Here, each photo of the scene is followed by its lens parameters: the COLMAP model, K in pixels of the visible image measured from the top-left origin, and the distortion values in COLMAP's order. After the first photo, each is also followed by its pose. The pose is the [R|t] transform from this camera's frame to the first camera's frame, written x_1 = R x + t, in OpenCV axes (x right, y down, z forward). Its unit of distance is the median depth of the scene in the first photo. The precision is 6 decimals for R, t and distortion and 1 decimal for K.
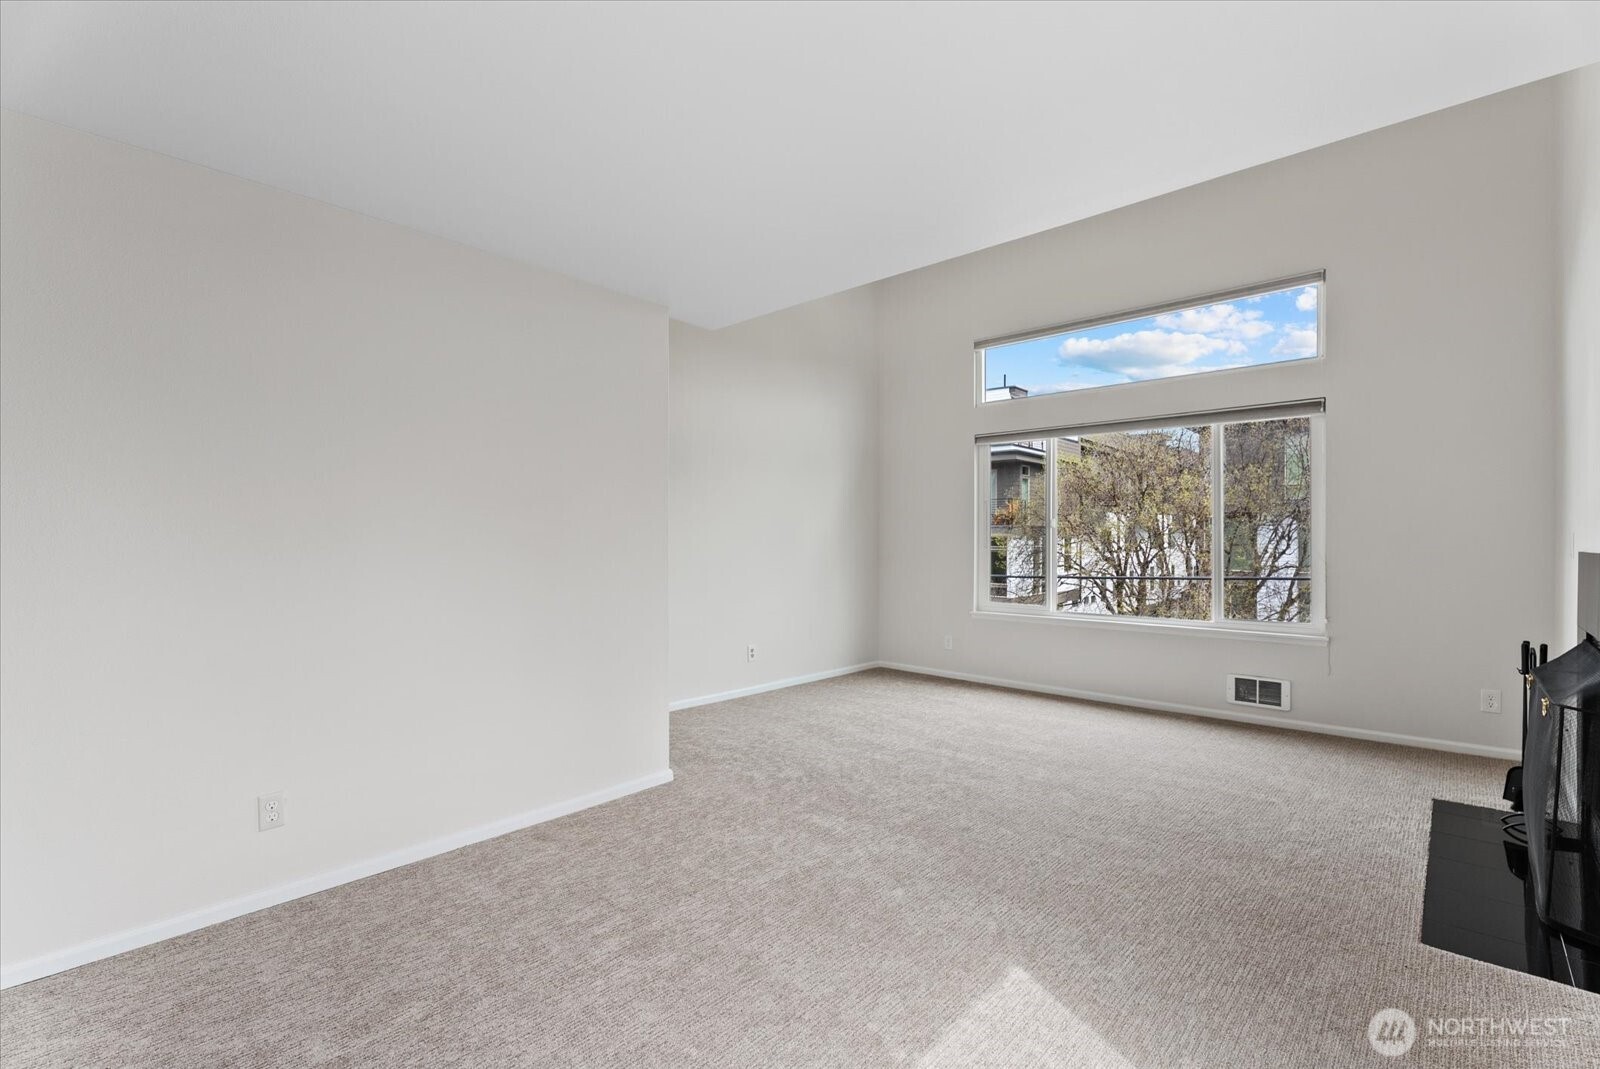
lens RADIAL K [[720.7, 0, 800.2], [0, 720.7, 538.7], [0, 0, 1]] dist [-0.002621, 0.002771]
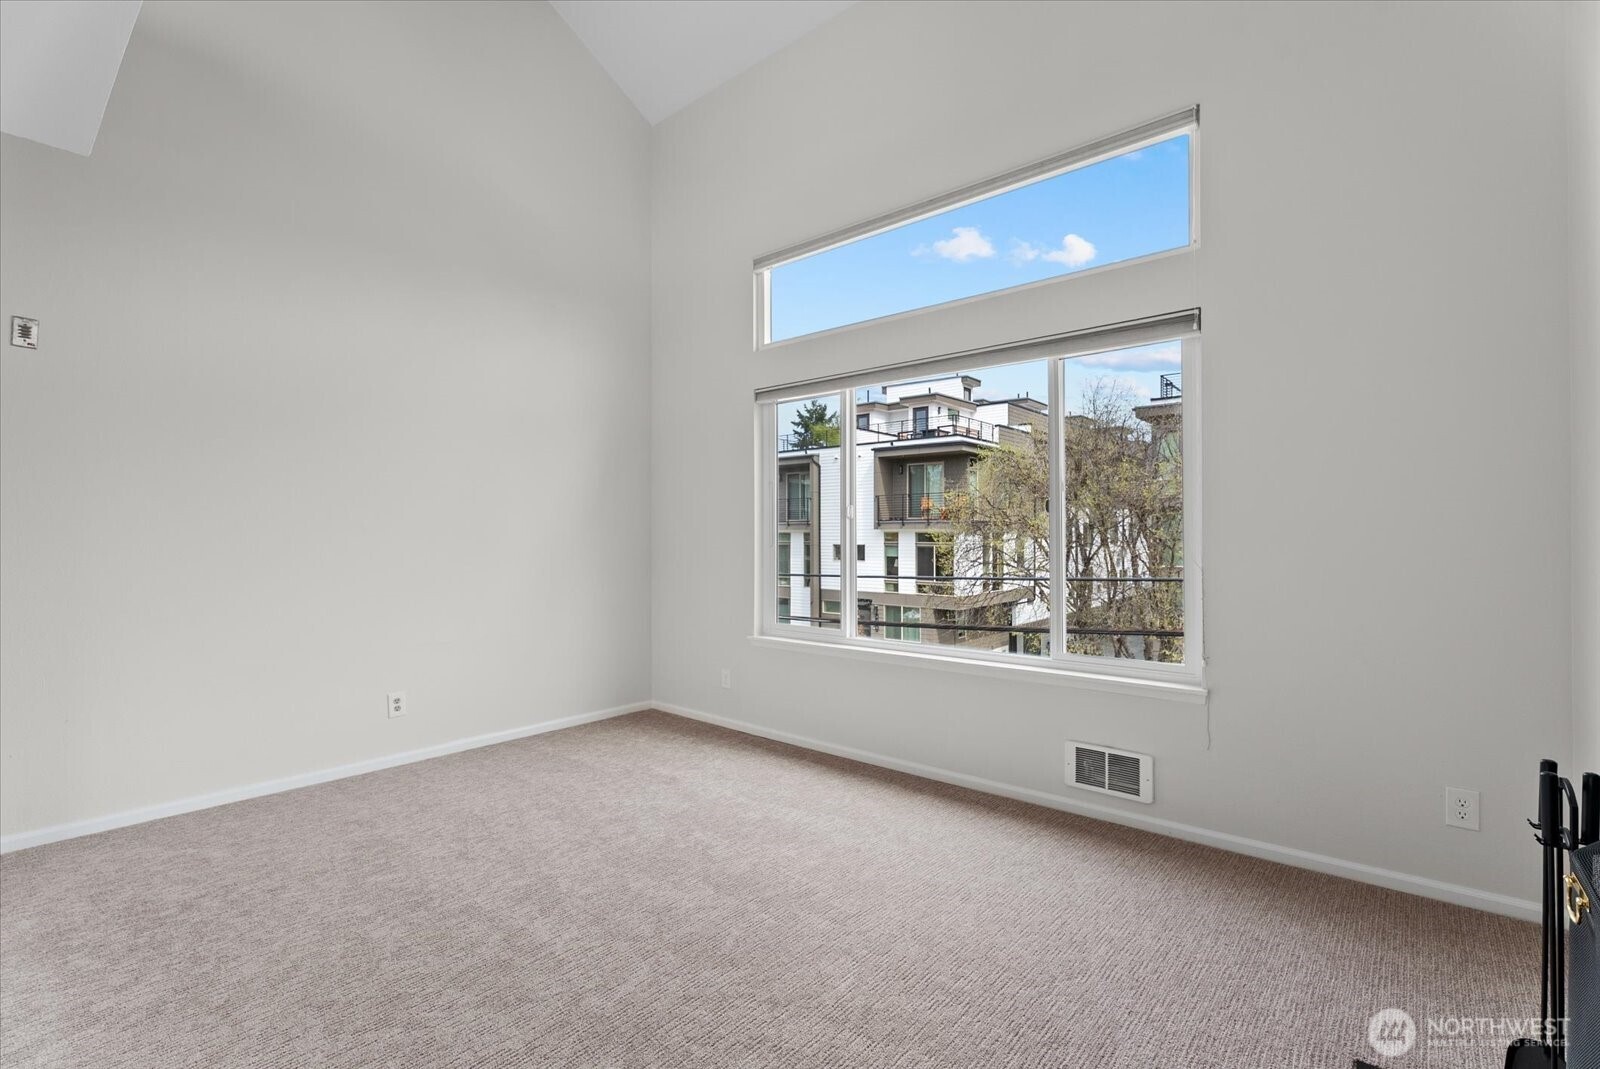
lens RADIAL K [[720.7, 0, 804.9], [0, 720.7, 530.1], [0, 0, 1]] dist [-0.002621, 0.002771]
pose [[0.999292, -0.003506, 0.037458, 0.336773], [0.003777, 0.999967, -0.007168, 0.001991], [-0.037432, 0.007304, 0.999272, 0.361026]]
